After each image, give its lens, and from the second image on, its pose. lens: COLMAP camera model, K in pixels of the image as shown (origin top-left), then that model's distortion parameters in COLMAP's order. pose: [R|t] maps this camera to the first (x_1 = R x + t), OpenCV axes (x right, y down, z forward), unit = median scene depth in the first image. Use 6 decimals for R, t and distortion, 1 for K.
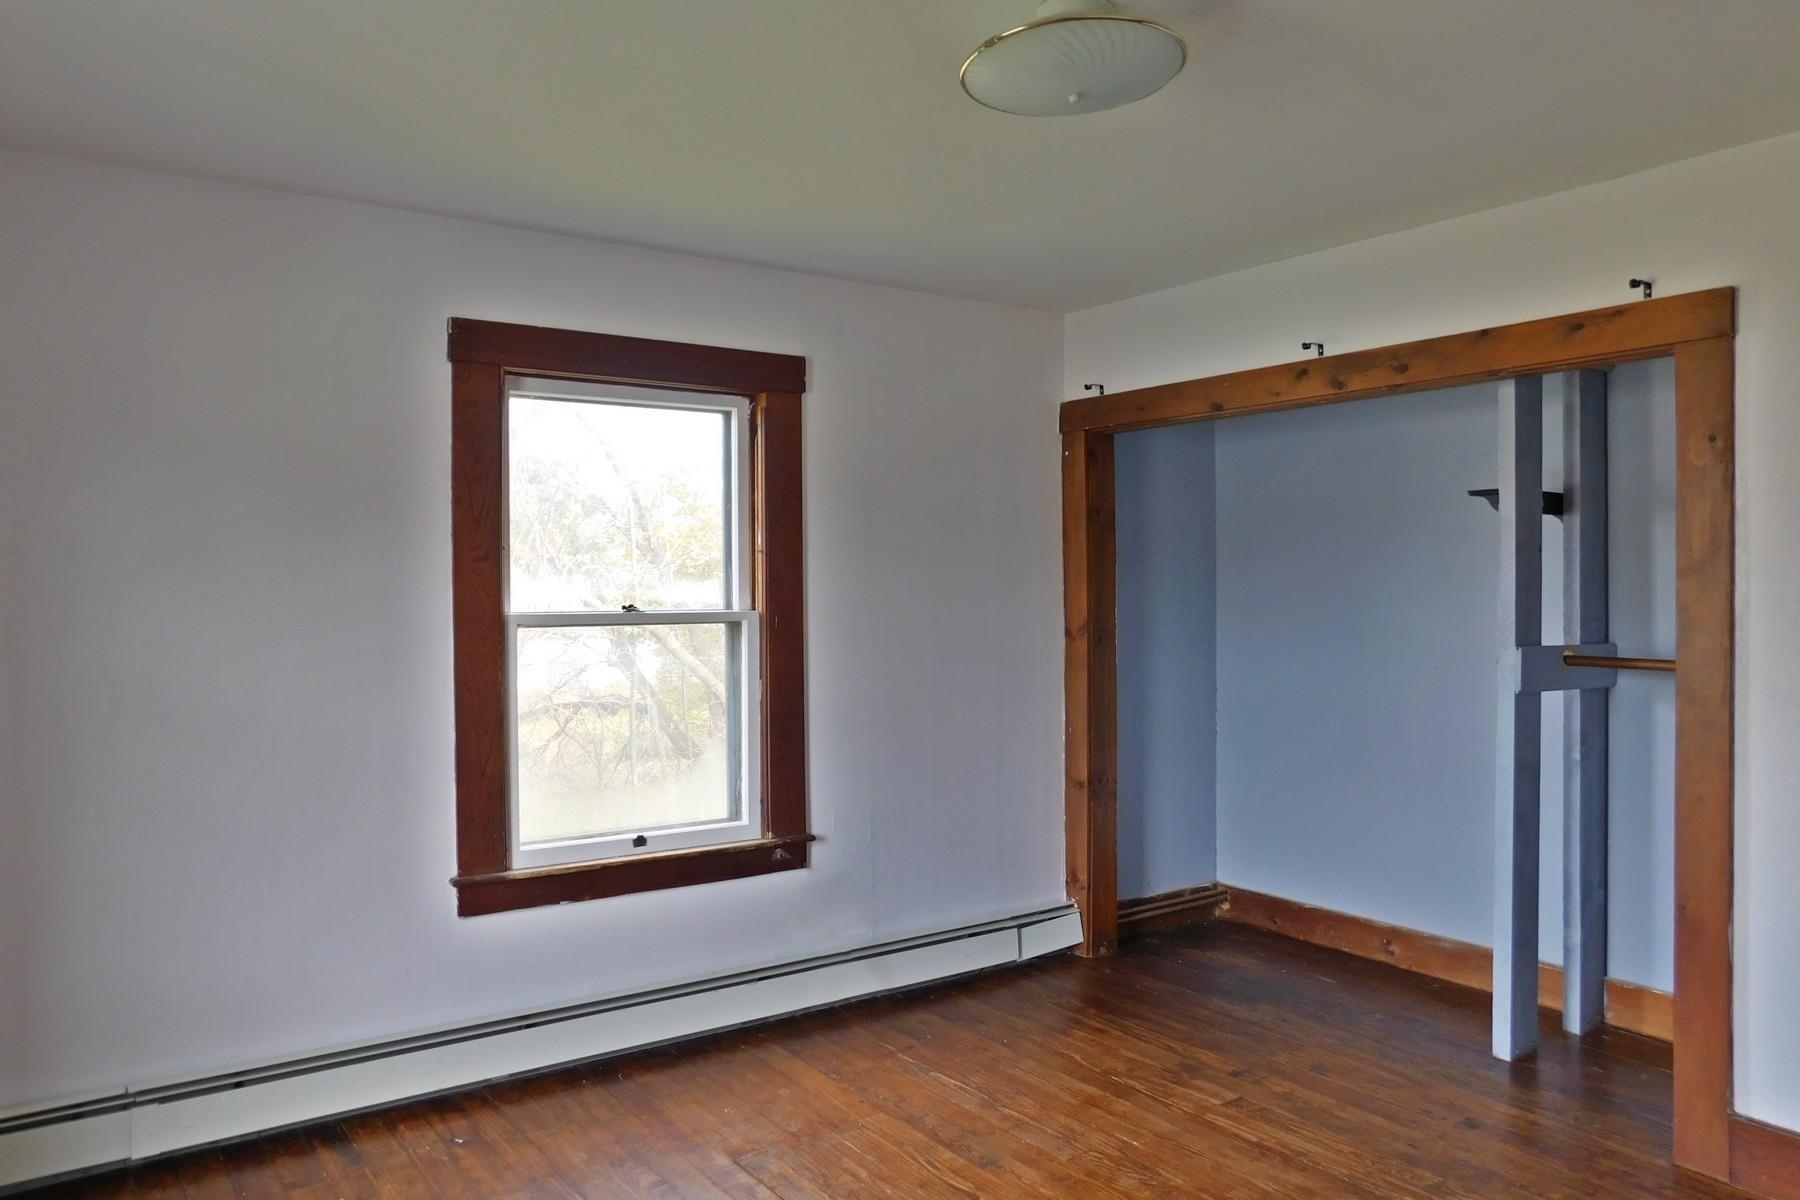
lens RADIAL K [[1183.4, 0, 894.1], [0, 1183.4, 608.9], [0, 0, 1]] dist [-0.053594, 0.007255]
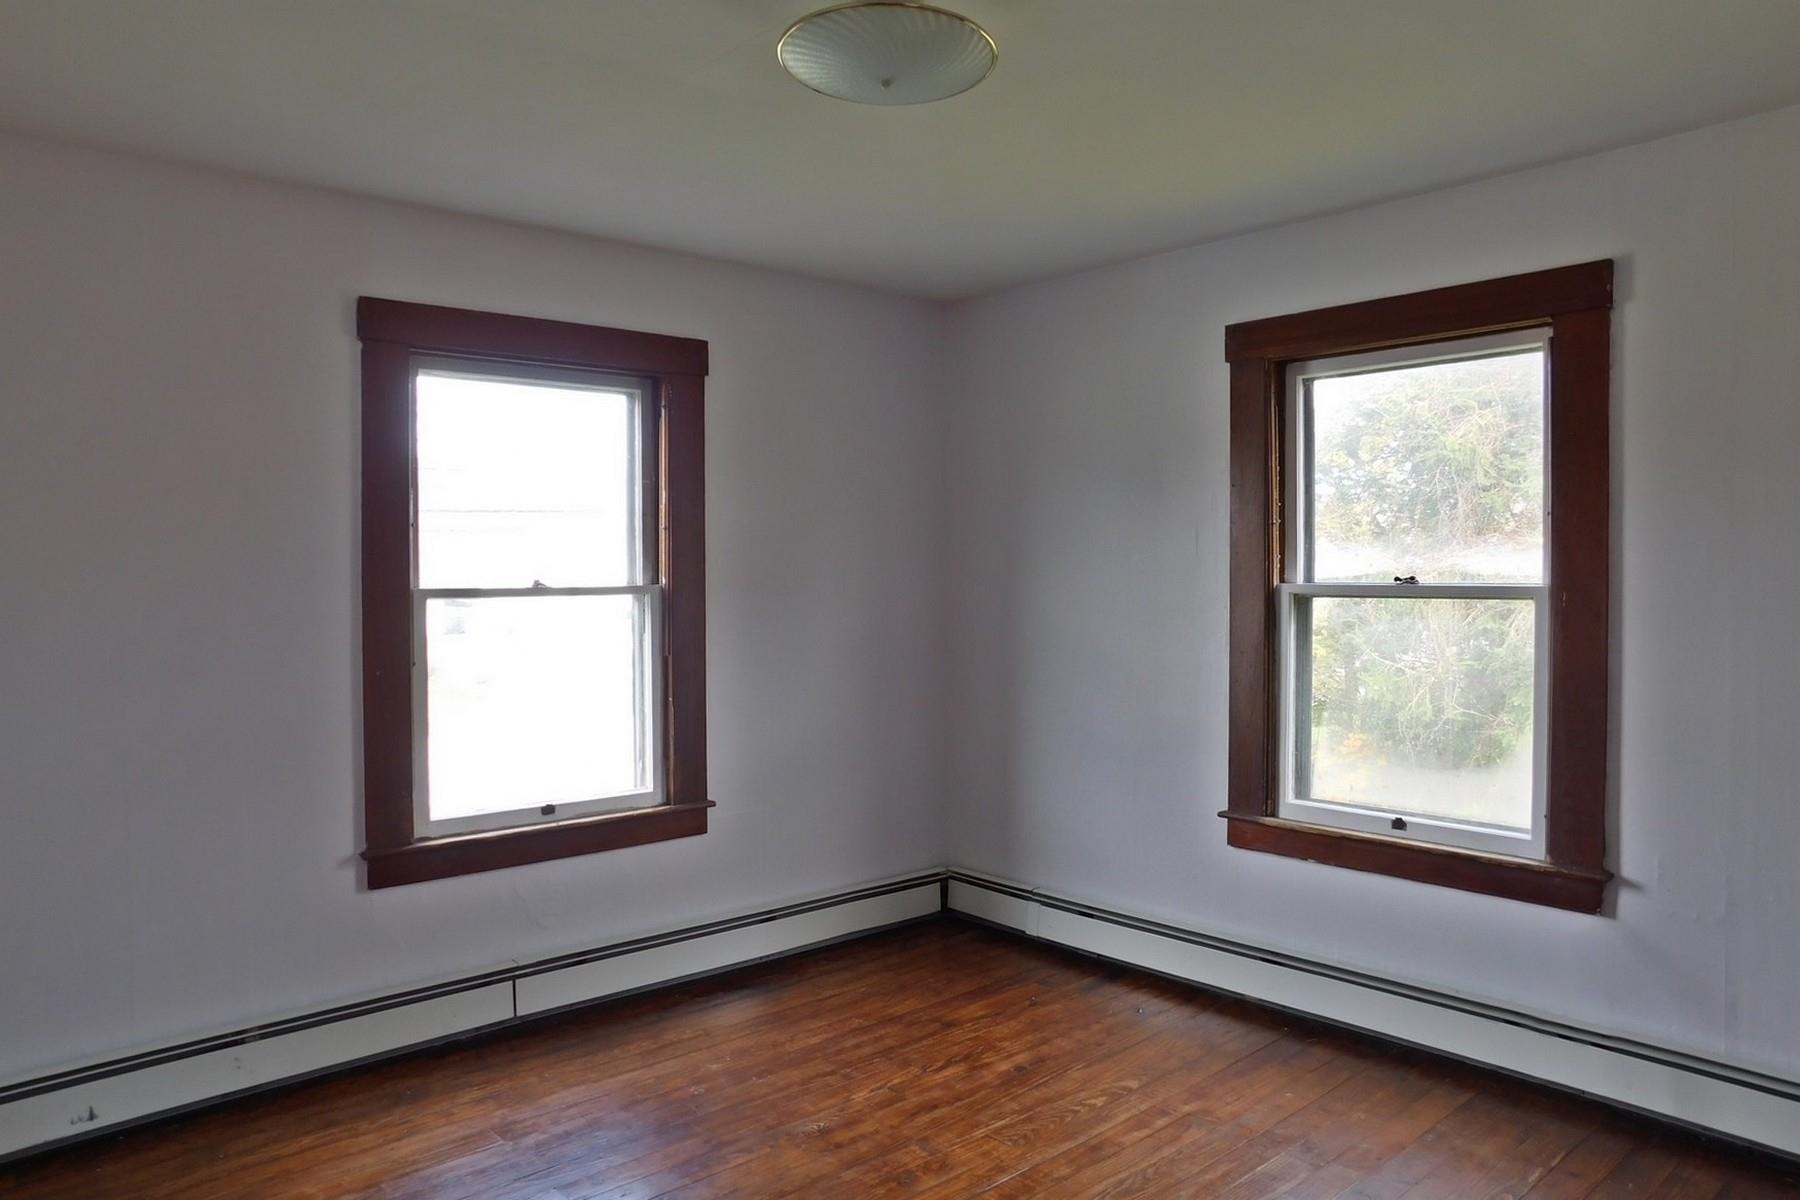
lens RADIAL K [[1183.4, 0, 893.2], [0, 1183.4, 588.0], [0, 0, 1]] dist [-0.053594, 0.007255]
pose [[0.126632, 0.021521, -0.991716, 0.679802], [0.000006, 0.999765, 0.021697, -0.015178], [0.991950, -0.002754, 0.126602, 0.483303]]
